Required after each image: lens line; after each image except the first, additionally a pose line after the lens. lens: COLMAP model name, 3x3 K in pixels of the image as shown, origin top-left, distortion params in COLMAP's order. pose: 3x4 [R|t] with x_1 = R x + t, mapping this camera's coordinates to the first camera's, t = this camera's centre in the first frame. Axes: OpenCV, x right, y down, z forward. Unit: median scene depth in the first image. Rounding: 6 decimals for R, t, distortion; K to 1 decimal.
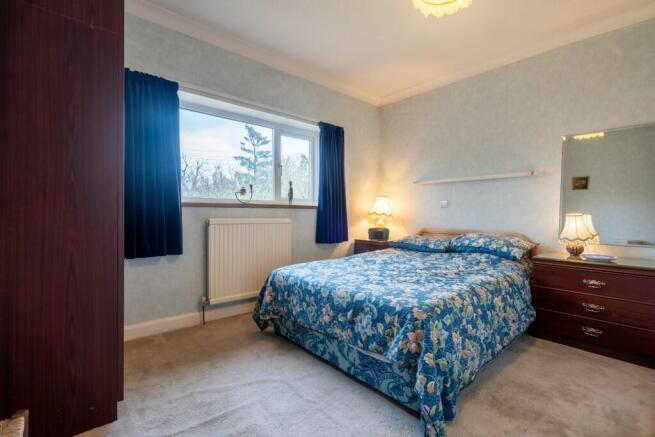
lens RADIAL K [[301.7, 0, 327.5], [0, 301.7, 218.5], [0, 0, 1]] dist [-0.000569, -0.000252]
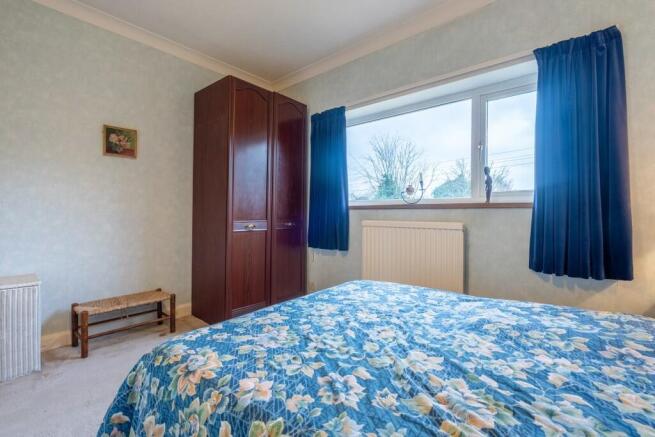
lens RADIAL K [[301.7, 0, 327.5], [0, 301.7, 218.5], [0, 0, 1]] dist [-0.000569, -0.000252]
pose [[0.122915, 0.001202, -0.992416, 0.485812], [-0.028977, 0.999577, -0.002378, -0.000544], [0.991994, 0.029050, 0.122898, 0.574023]]
